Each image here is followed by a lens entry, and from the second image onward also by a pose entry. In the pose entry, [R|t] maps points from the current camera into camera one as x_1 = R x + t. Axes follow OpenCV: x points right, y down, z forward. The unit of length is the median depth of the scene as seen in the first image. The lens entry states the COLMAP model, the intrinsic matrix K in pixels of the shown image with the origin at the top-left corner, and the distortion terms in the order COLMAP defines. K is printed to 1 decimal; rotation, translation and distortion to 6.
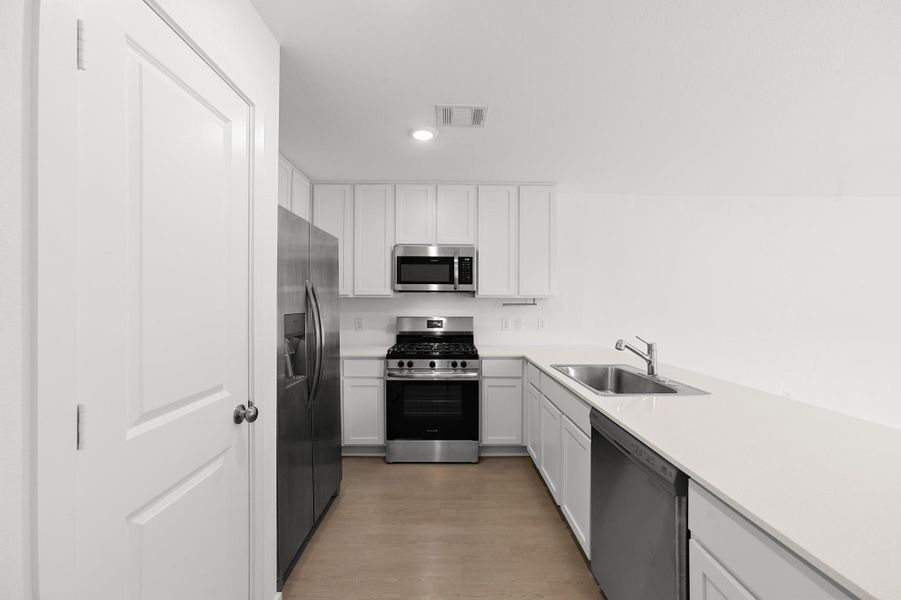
lens RADIAL K [[359.9, 0, 450.5], [0, 359.9, 300.0], [0, 0, 1]] dist [0.024777, 0.000222]
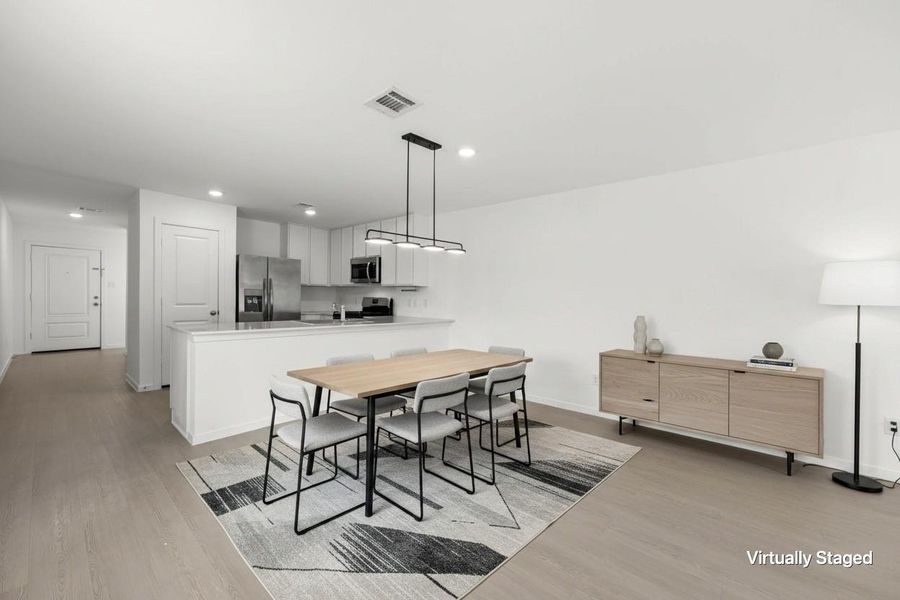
lens RADIAL K [[373.2, 0, 450.0], [0, 373.2, 300.0], [0, 0, 1]] dist [-0.001082, -0.000240]
pose [[0.720200, 0.013679, -0.693632, 1.591645], [-0.012118, 0.999901, 0.007137, 0.046394], [0.693661, 0.003265, 0.720294, -0.044433]]
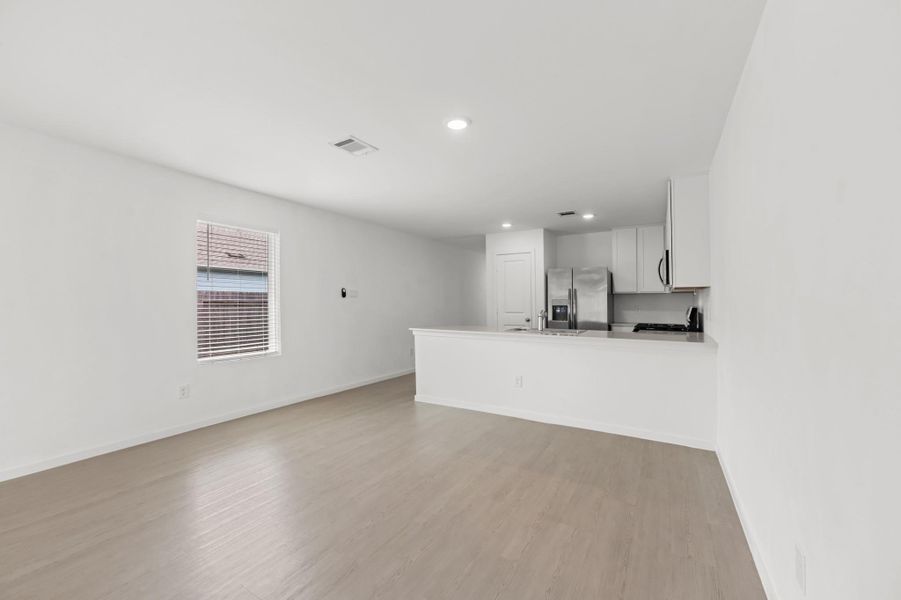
lens RADIAL K [[367.0, 0, 450.8], [0, 367.0, 310.2], [0, 0, 1]] dist [0.000365, 0.000273]
pose [[-0.525884, 0.011095, -0.850484, 1.611248], [-0.000156, 0.999914, 0.013141, 0.048835], [0.850556, 0.007043, -0.525837, 1.063369]]
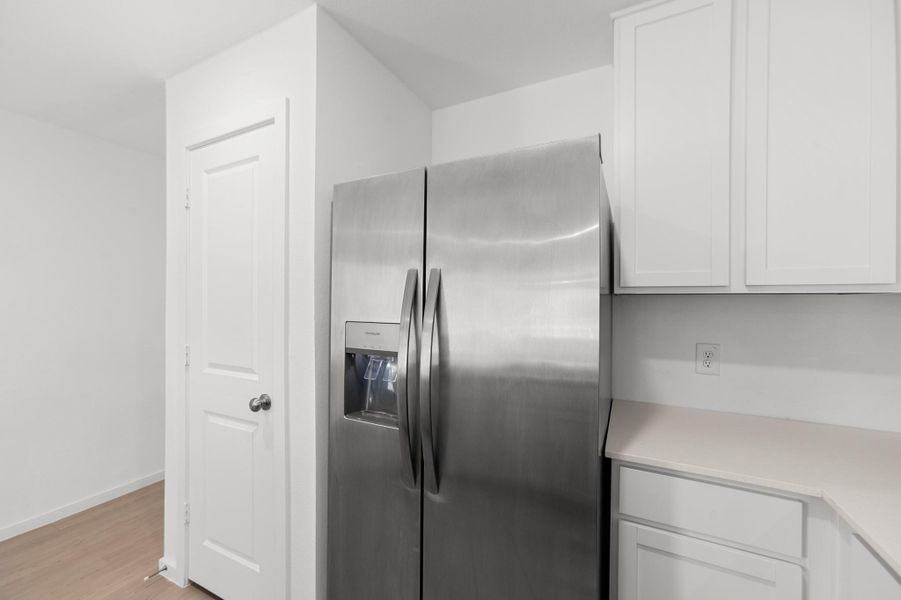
lens RADIAL K [[357.4, 0, 450.5], [0, 357.4, 300.0], [0, 0, 1]] dist [0.000761, 0.000108]
pose [[-0.460752, 0.000074, -0.887529, 0.062057], [0.001506, 0.999999, -0.000699, -0.003297], [0.887528, -0.001659, -0.460752, 0.808773]]
